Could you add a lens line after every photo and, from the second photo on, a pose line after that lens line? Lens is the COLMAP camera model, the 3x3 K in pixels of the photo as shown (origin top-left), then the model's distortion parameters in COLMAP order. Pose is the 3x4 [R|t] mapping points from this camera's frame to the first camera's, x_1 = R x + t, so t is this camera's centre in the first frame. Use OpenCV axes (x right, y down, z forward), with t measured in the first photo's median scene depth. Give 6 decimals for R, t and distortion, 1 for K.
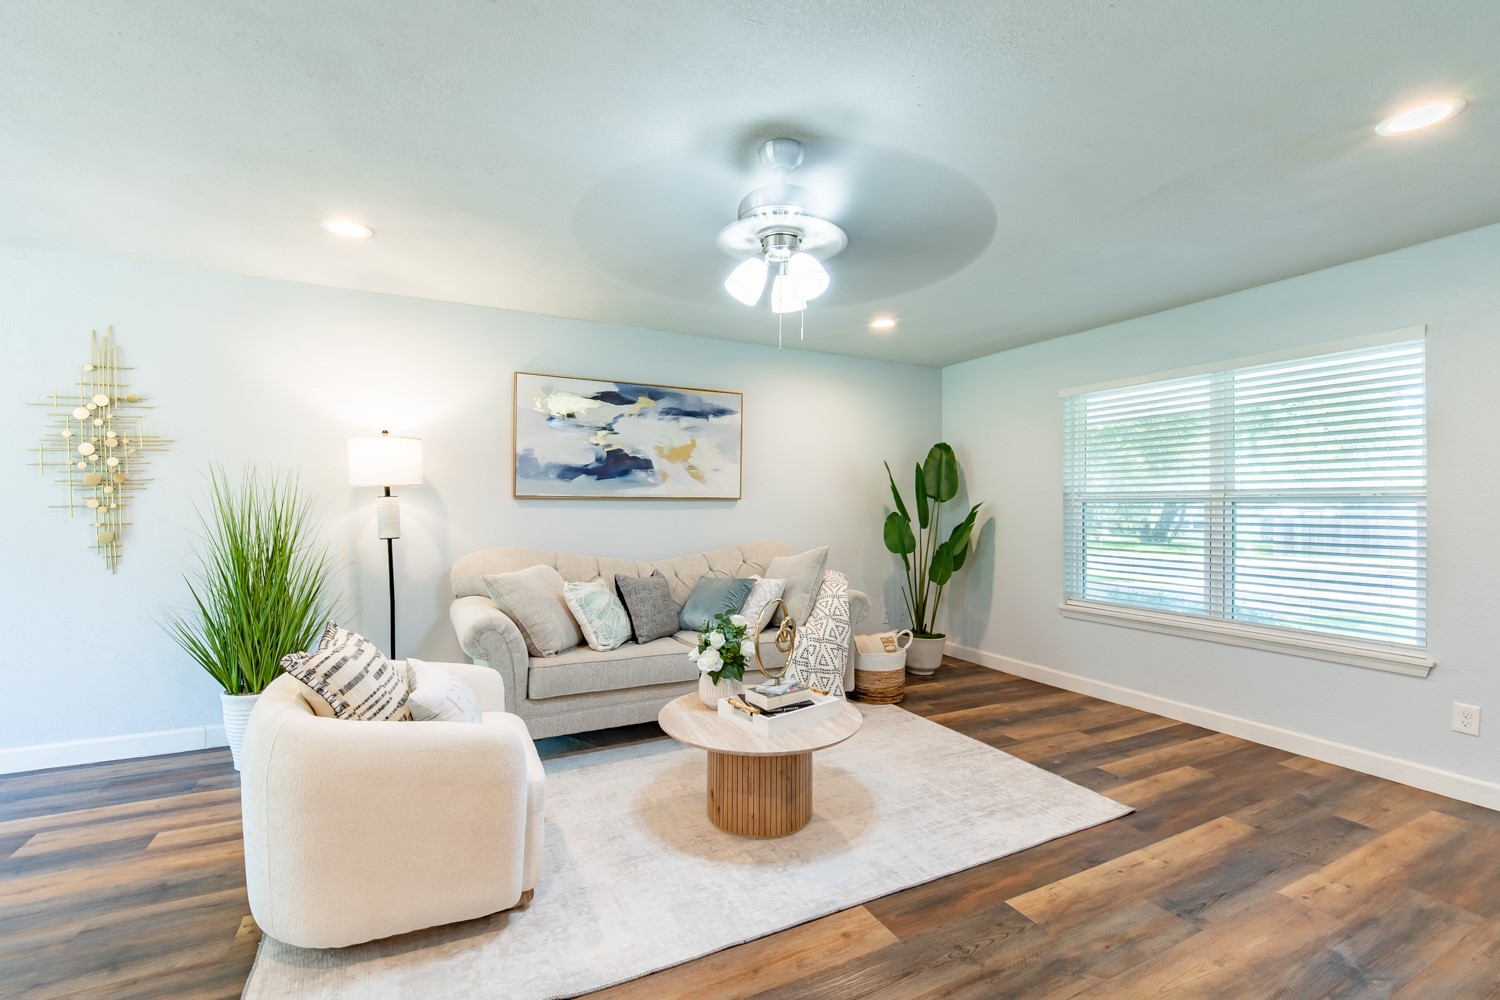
lens RADIAL K [[637.8, 0, 727.8], [0, 637.8, 502.7], [0, 0, 1]] dist [-0.008833, -0.004458]
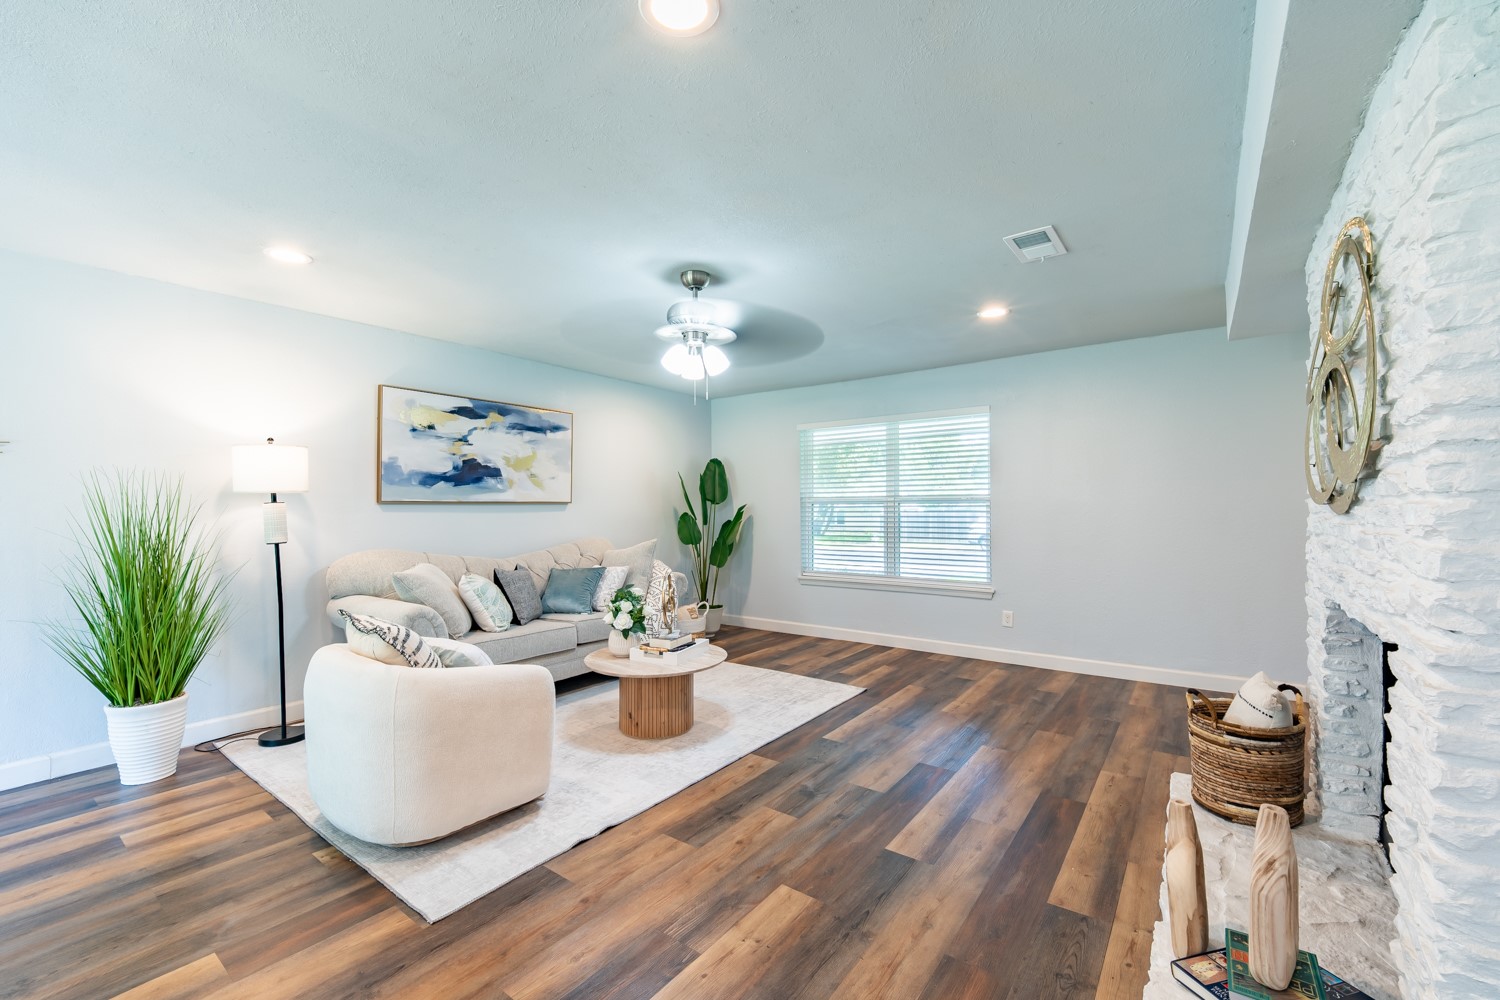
lens RADIAL K [[637.8, 0, 740.1], [0, 637.8, 503.6], [0, 0, 1]] dist [-0.008833, -0.004458]
pose [[0.883394, -0.005601, 0.468597, -0.351215], [0.005707, 0.999983, 0.001195, -0.004816], [-0.468596, 0.001618, 0.883411, -0.262356]]
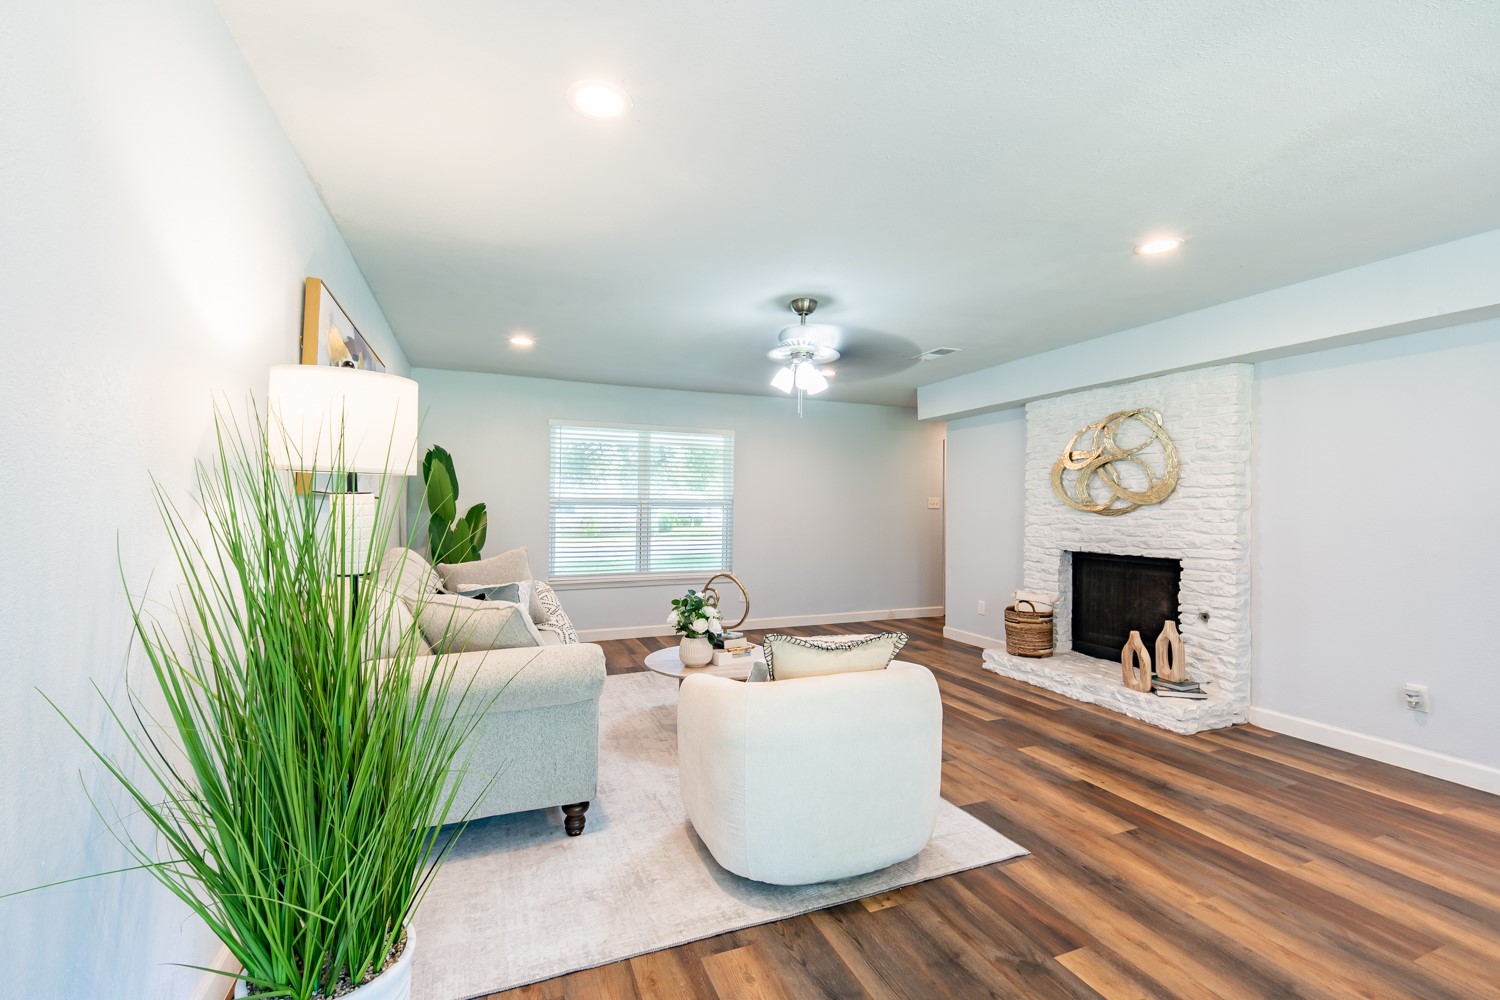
lens RADIAL K [[637.8, 0, 768.0], [0, 637.8, 495.2], [0, 0, 1]] dist [-0.008833, -0.004458]
pose [[0.046163, 0.014971, 0.998822, -1.057249], [-0.001935, 0.999887, -0.014898, -0.004078], [-0.998932, -0.001245, 0.046187, 0.650828]]
